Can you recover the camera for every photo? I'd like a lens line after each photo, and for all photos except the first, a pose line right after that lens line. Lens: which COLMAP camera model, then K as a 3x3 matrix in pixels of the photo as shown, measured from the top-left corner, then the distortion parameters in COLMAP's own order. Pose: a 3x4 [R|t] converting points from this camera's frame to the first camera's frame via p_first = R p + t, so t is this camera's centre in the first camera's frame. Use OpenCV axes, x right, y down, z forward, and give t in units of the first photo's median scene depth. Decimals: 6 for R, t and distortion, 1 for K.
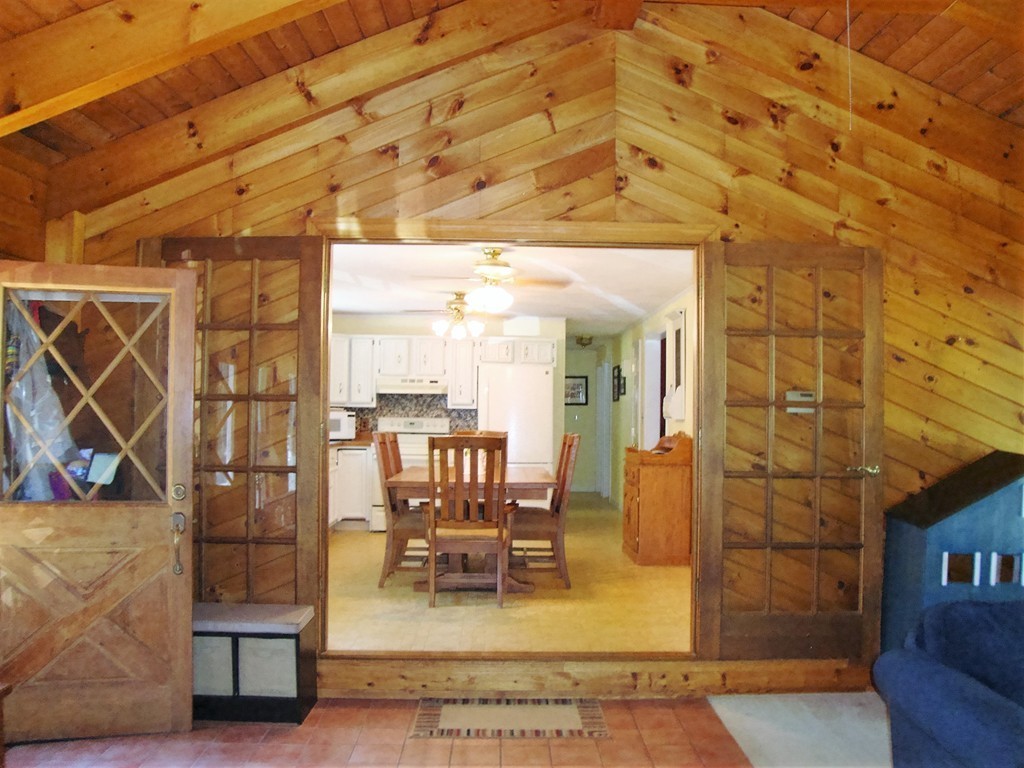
lens RADIAL K [[926.6, 0, 529.9], [0, 926.6, 395.5], [0, 0, 1]] dist [-0.207136, 0.220385]
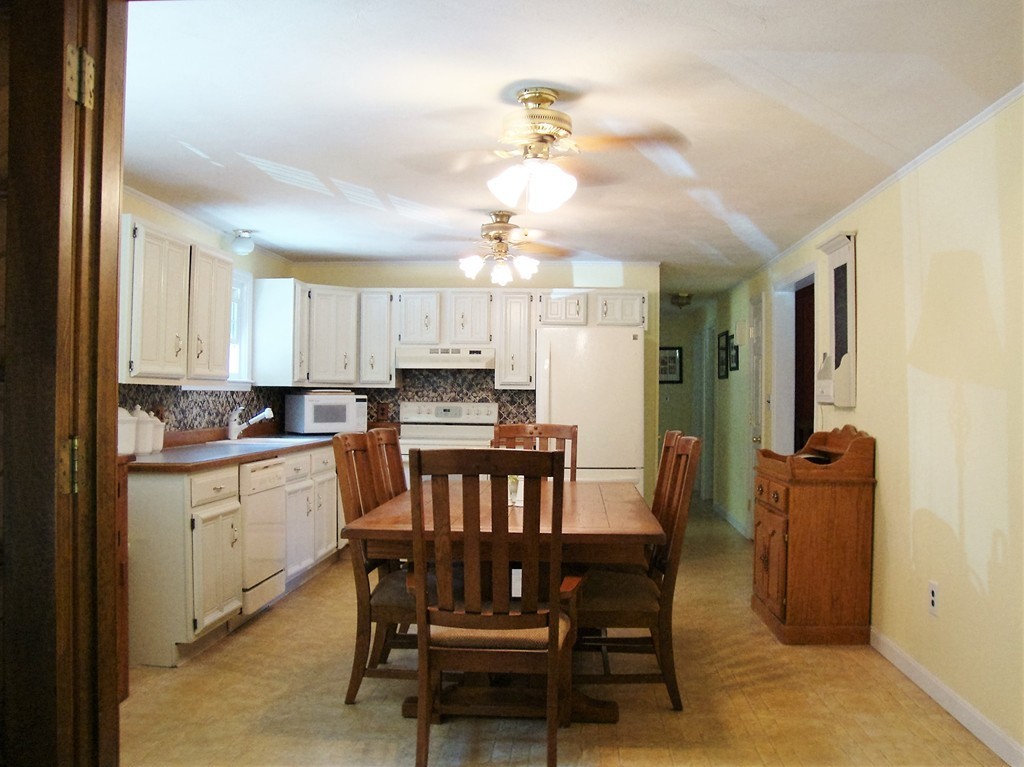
lens RADIAL K [[926.6, 0, 529.9], [0, 926.6, 395.0], [0, 0, 1]] dist [-0.207136, 0.220385]
pose [[0.996243, -0.002368, -0.086565, -0.000152], [0.004357, 0.999731, 0.022800, 0.002170], [0.086488, -0.023092, 0.995985, 0.292307]]
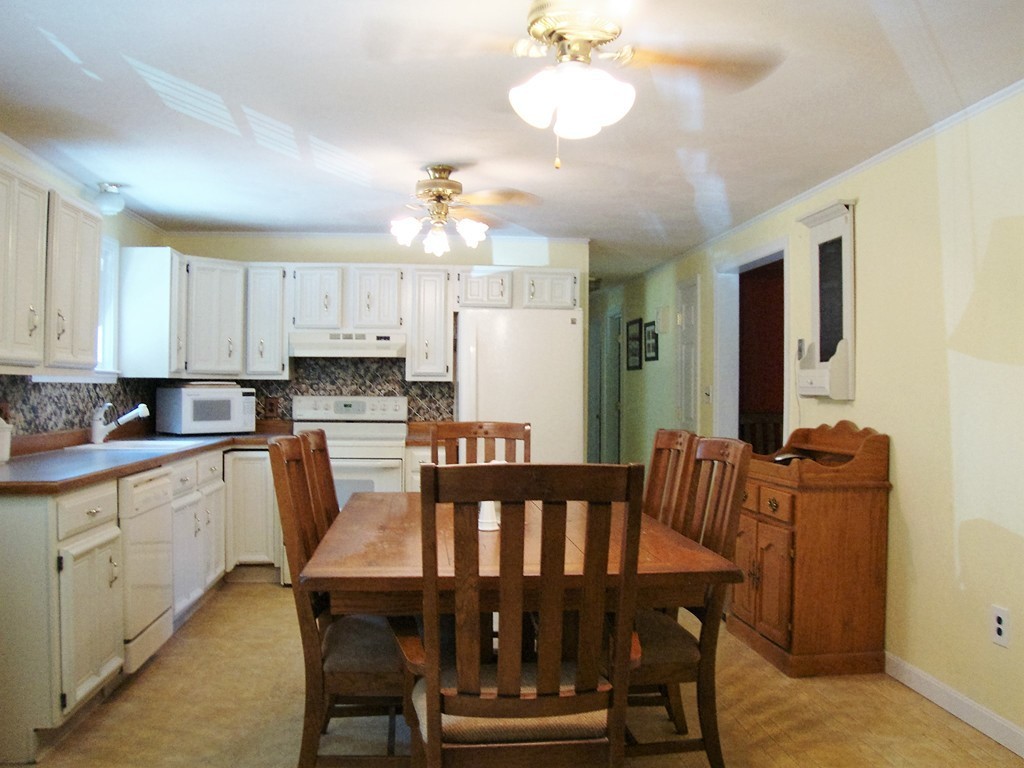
lens RADIAL K [[926.6, 0, 529.9], [0, 926.6, 395.5], [0, 0, 1]] dist [-0.207136, 0.220385]
pose [[0.996781, -0.004961, 0.080015, -0.056008], [0.002488, 0.999517, 0.030975, 0.004718], [-0.080131, -0.030676, 0.996312, 0.380972]]
